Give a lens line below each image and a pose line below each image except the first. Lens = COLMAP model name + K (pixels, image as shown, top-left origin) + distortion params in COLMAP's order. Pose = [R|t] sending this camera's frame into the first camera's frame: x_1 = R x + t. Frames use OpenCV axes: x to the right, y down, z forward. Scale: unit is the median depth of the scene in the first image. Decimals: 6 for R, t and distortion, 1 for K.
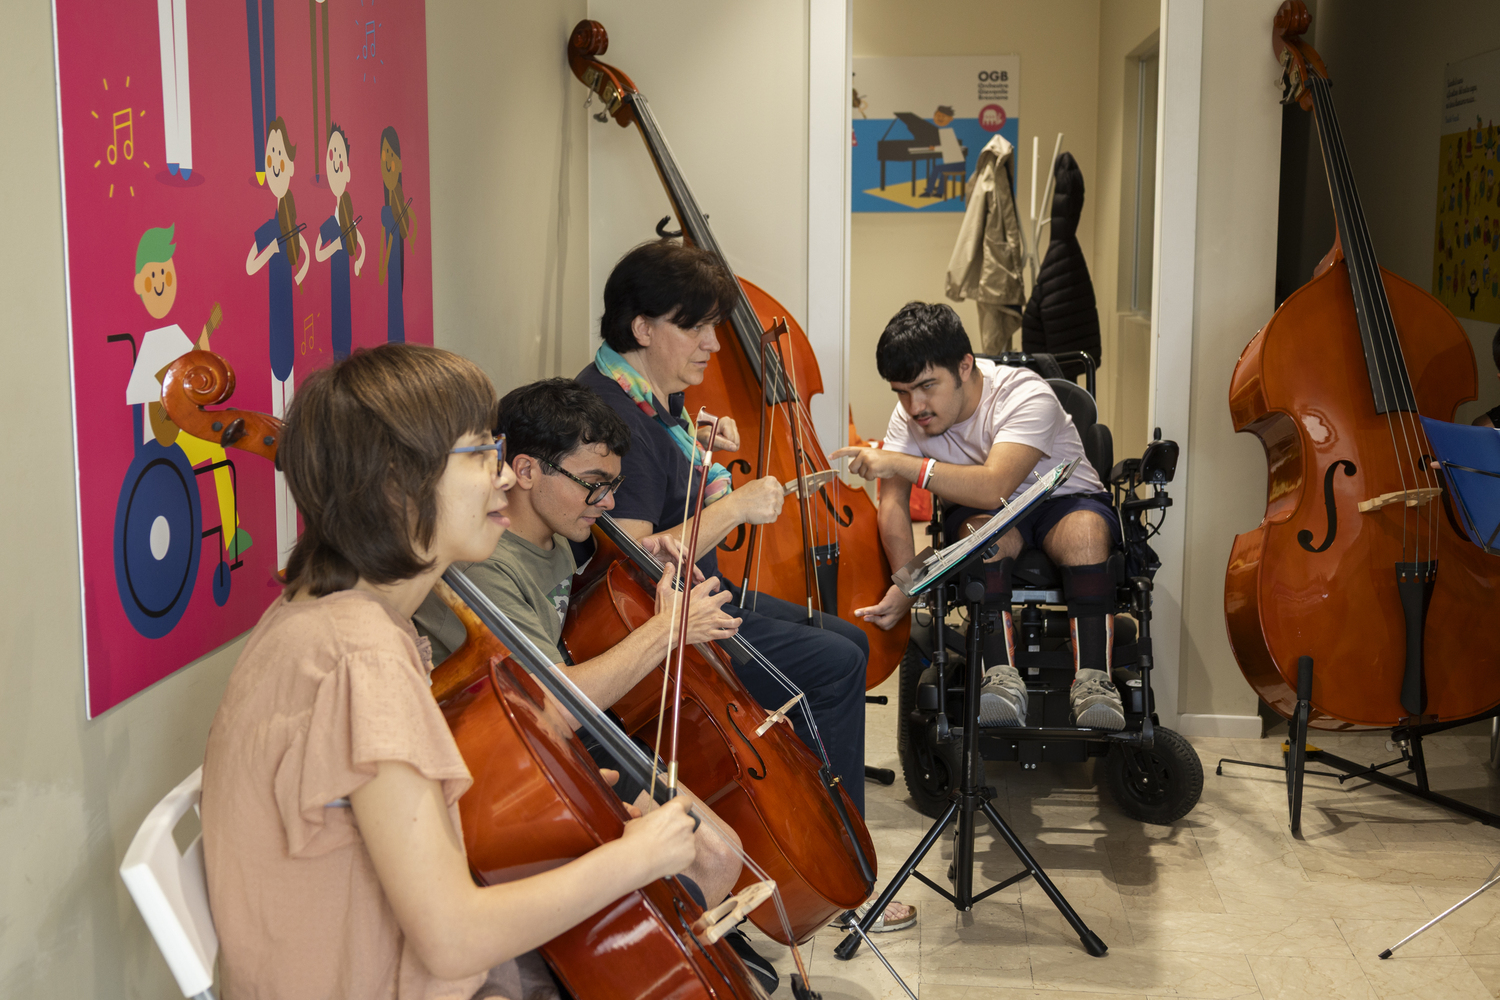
lens RADIAL K [[1793.3, 0, 651.0], [0, 1793.3, 514.1], [0, 0, 1]] dist [-0.036077, 0.000000]
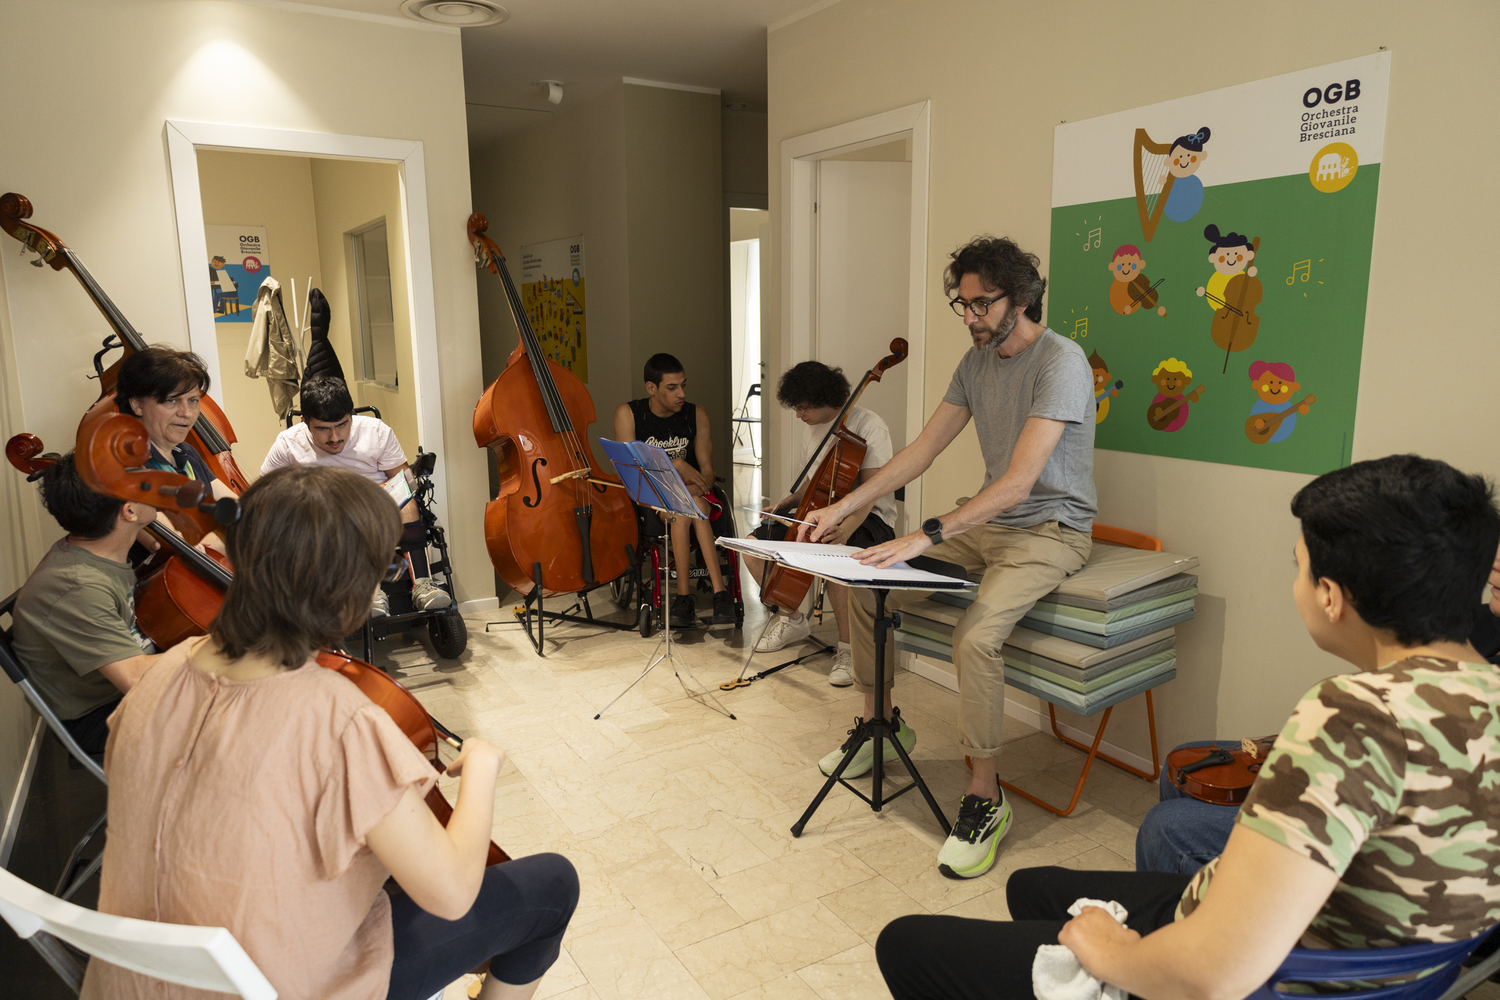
lens RADIAL K [[989.7, 0, 741.5], [0, 989.7, 501.9], [0, 0, 1]] dist [0.001412, 0.000188]
pose [[0.768509, -0.112138, 0.629935, -0.111035], [0.100725, 0.993450, 0.053967, -0.016921], [-0.631861, 0.021976, 0.774770, 0.032951]]
